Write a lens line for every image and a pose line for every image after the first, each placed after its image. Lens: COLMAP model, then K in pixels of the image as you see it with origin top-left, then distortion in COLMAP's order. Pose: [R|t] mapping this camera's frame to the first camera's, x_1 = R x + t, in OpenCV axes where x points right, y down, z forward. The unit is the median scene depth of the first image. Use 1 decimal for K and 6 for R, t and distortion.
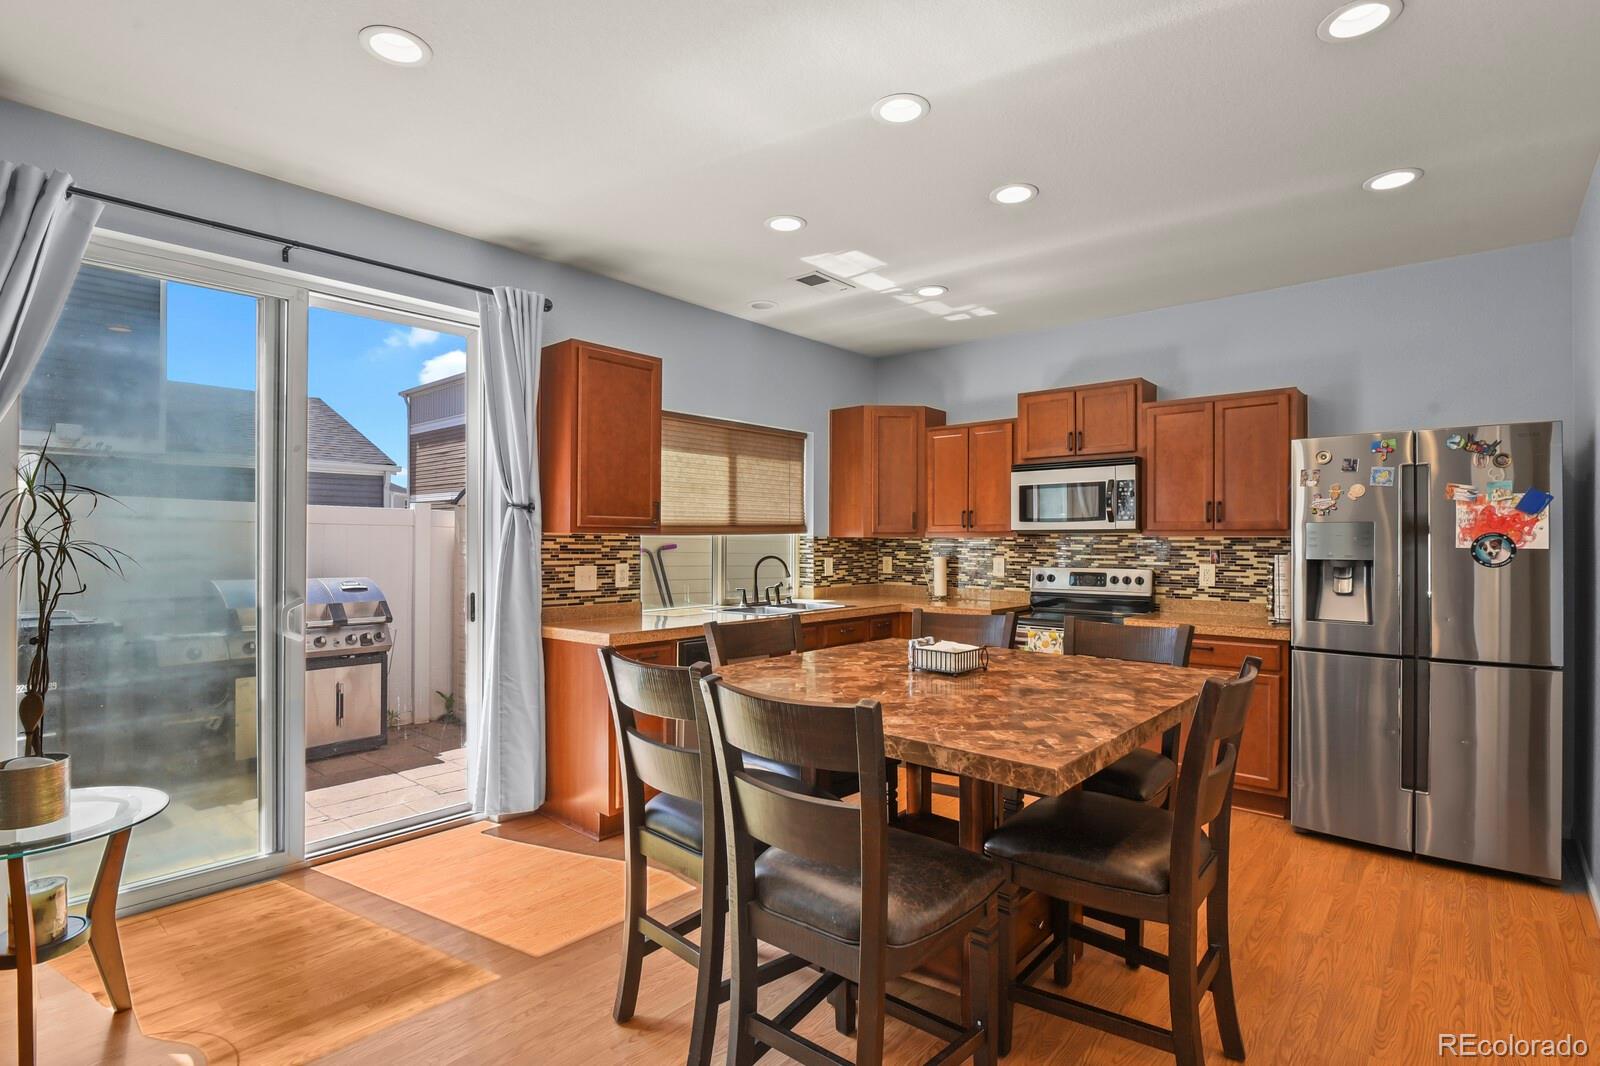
lens RADIAL K [[774.3, 0, 802.2], [0, 774.3, 538.2], [0, 0, 1]] dist [-0.002132, -0.007785]
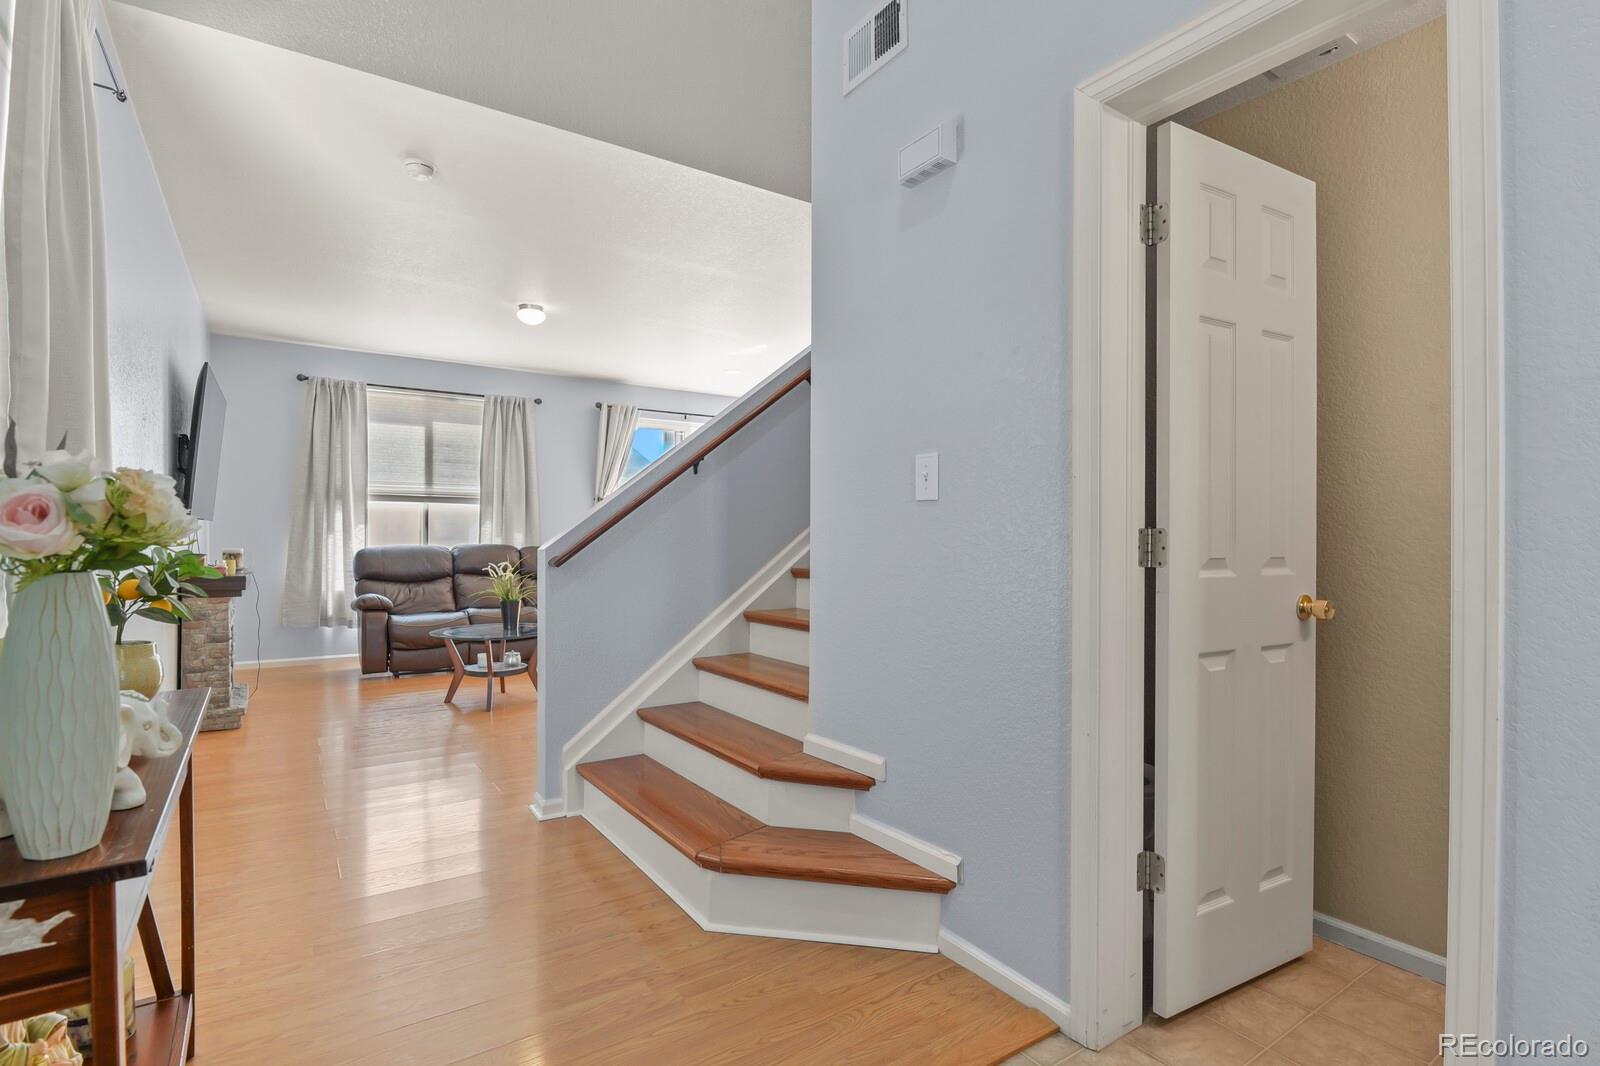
lens RADIAL K [[774.3, 0, 802.2], [0, 774.3, 538.2], [0, 0, 1]] dist [-0.002132, -0.007785]
pose [[0.967382, 0.002437, -0.253311, 0.319006], [-0.001962, 0.999996, 0.002125, 0.049998], [0.253315, -0.001559, 0.967383, -1.116644]]
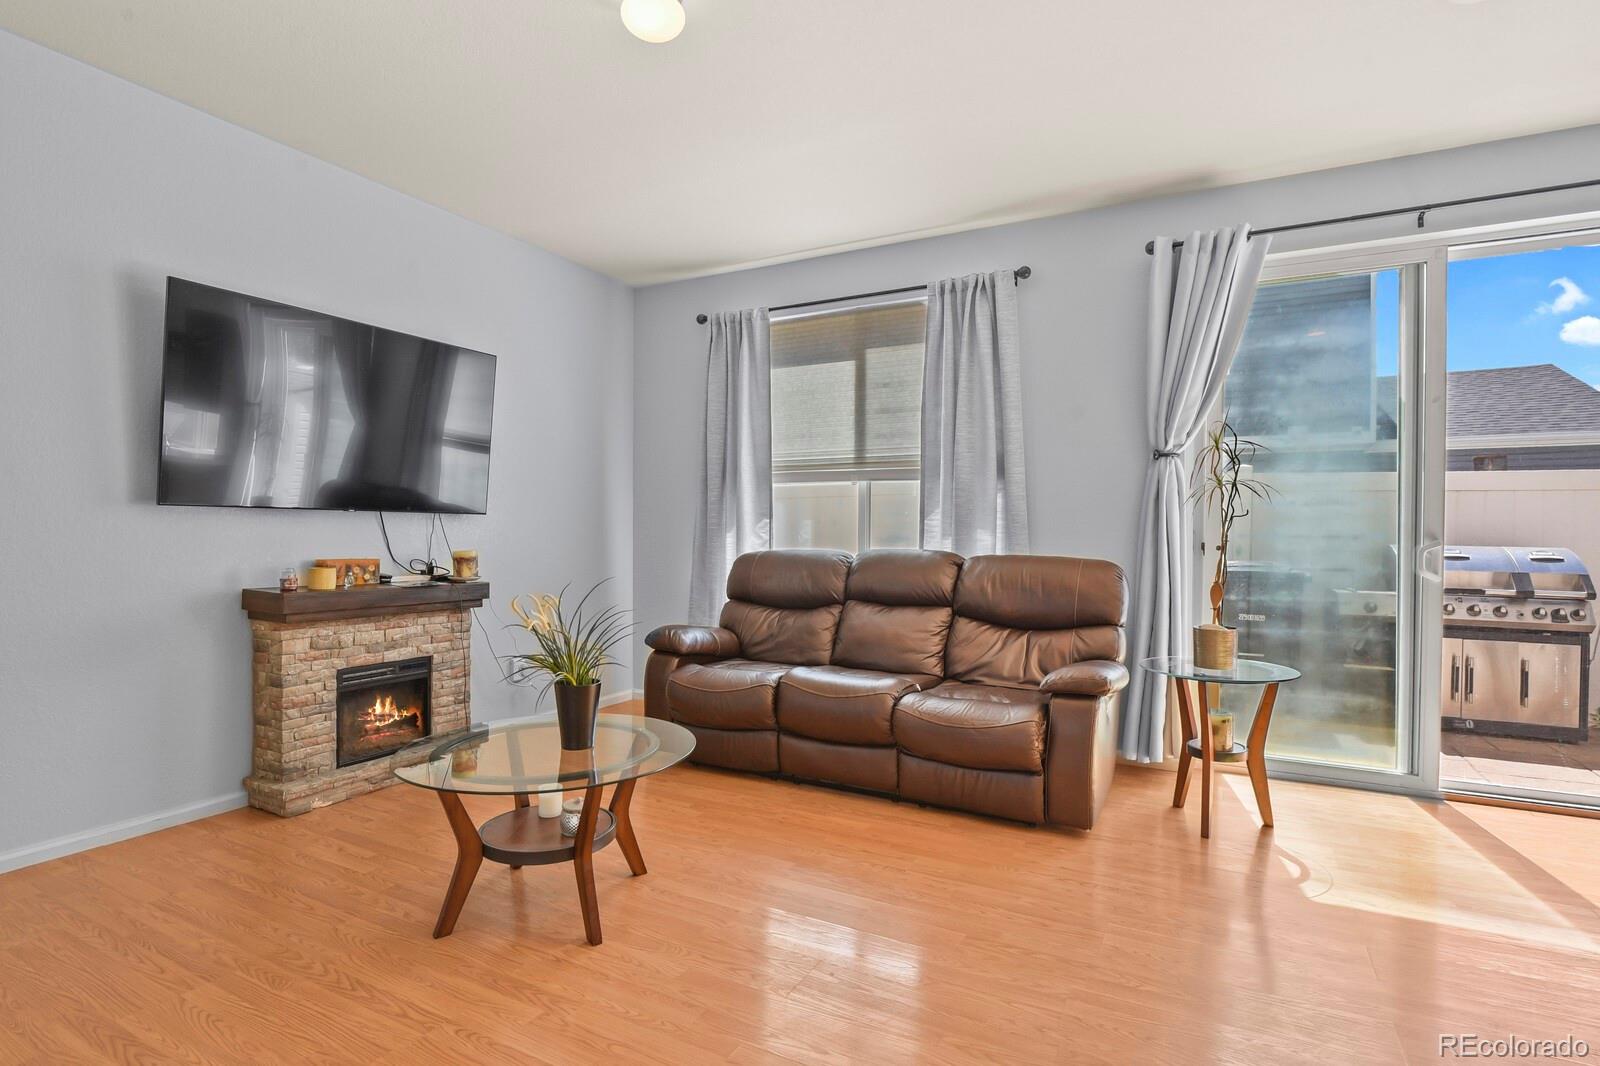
lens RADIAL K [[782.4, 0, 808.2], [0, 782.4, 539.9], [0, 0, 1]] dist [-0.011254, -0.000196]
pose [[0.227987, 0.008356, -0.973628, 0.130293], [-0.003191, 0.999964, 0.007835, 0.049393], [0.973659, 0.001320, 0.228006, -0.054532]]
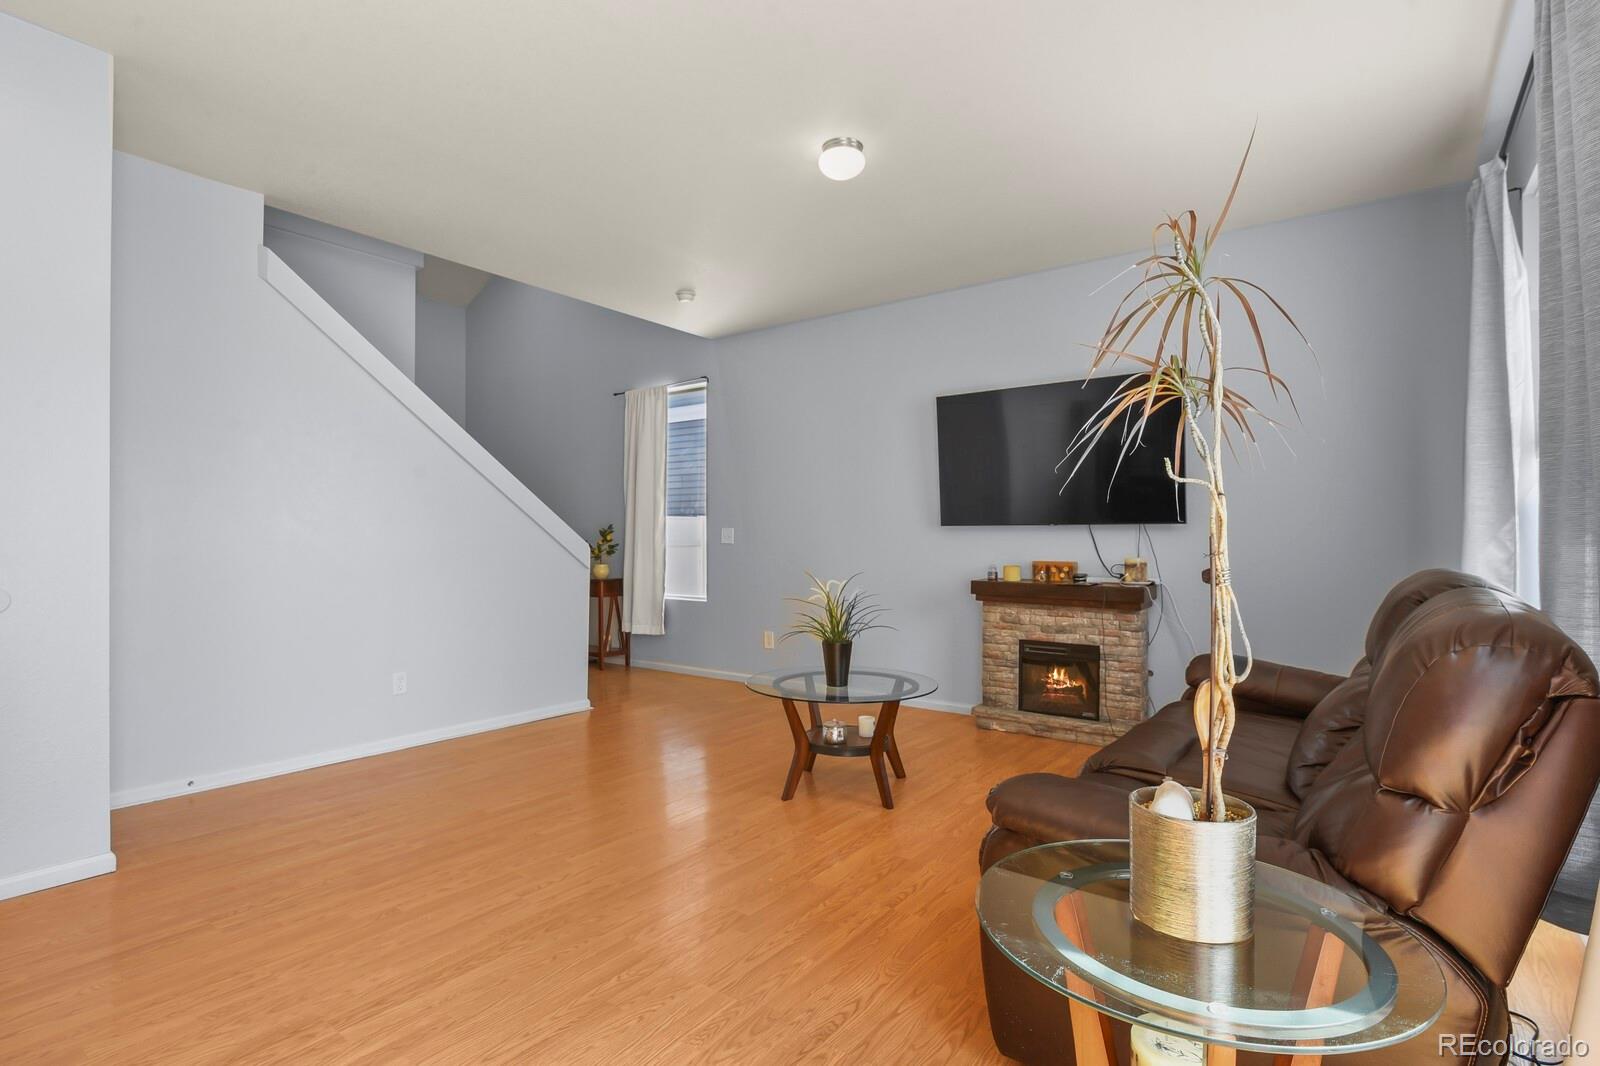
lens RADIAL K [[774.3, 0, 802.2], [0, 774.3, 538.2], [0, 0, 1]] dist [-0.002132, -0.007785]
pose [[-0.996548, -0.005835, -0.082809, -0.311810], [-0.005530, 0.999977, -0.003919, 0.051277], [0.082830, -0.003447, -0.996558, 0.669576]]
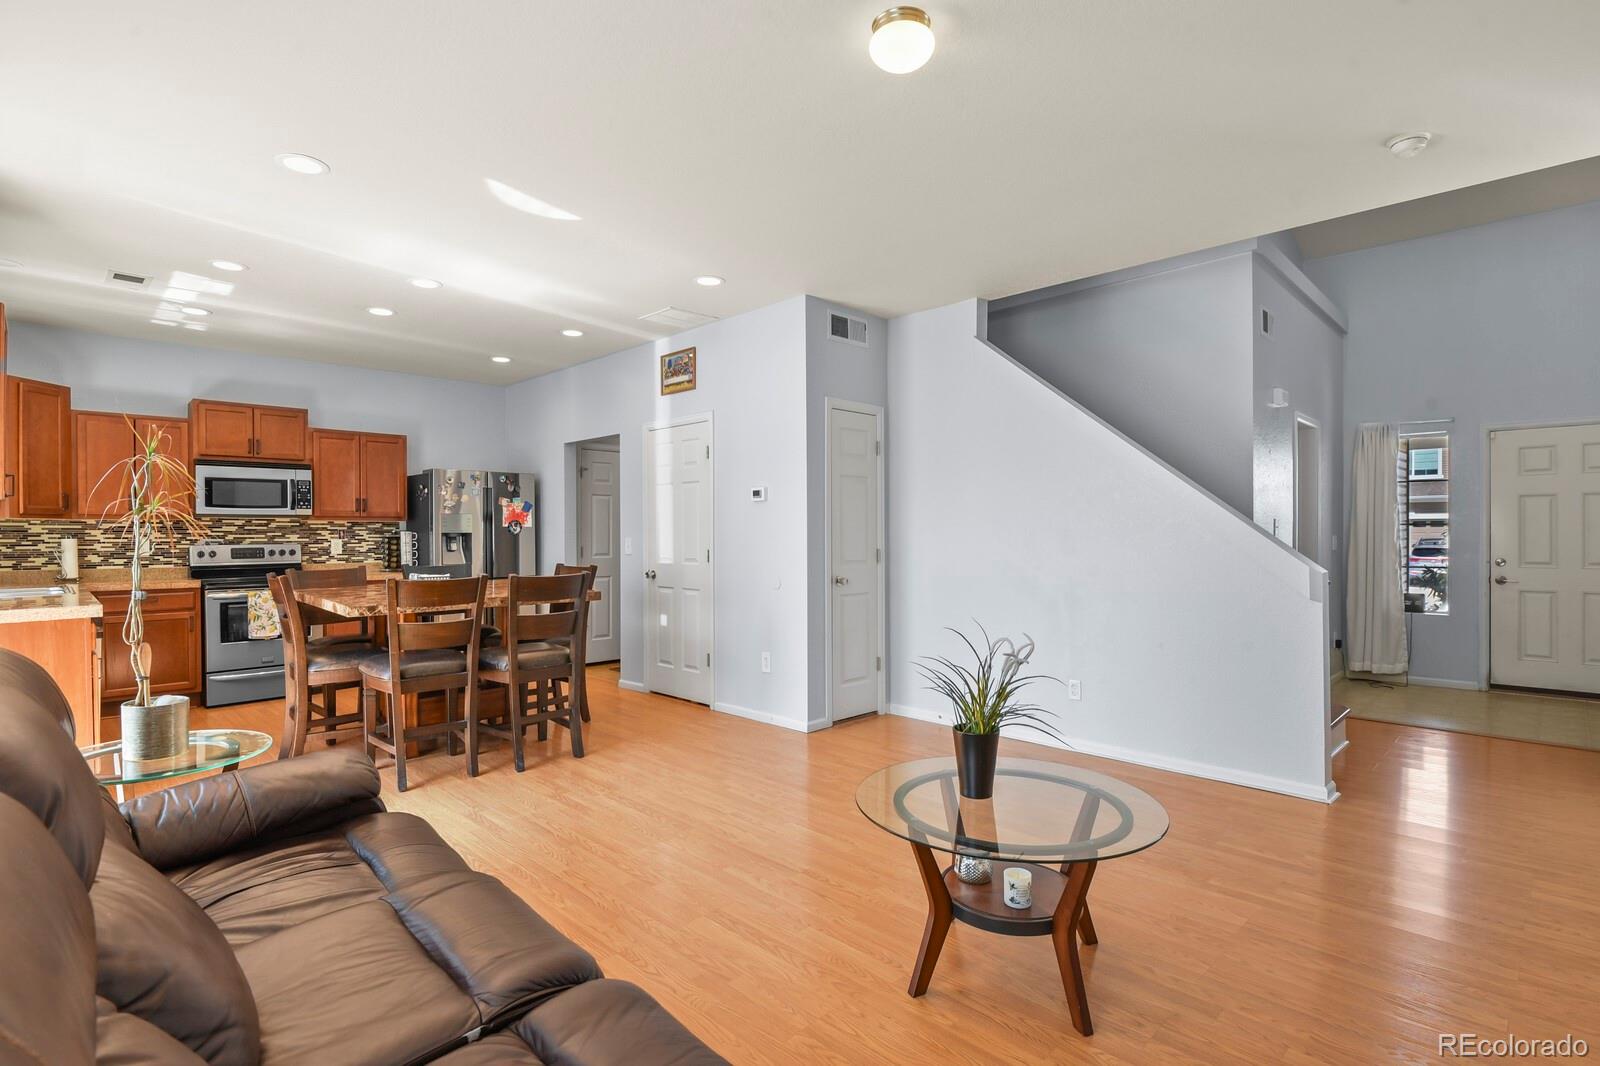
lens RADIAL K [[774.3, 0, 802.2], [0, 774.3, 538.2], [0, 0, 1]] dist [-0.002132, -0.007785]
pose [[0.064664, -0.008277, 0.997873, -0.921821], [0.001410, 0.999965, 0.008203, 0.020117], [-0.997906, 0.000877, 0.064673, -0.005953]]
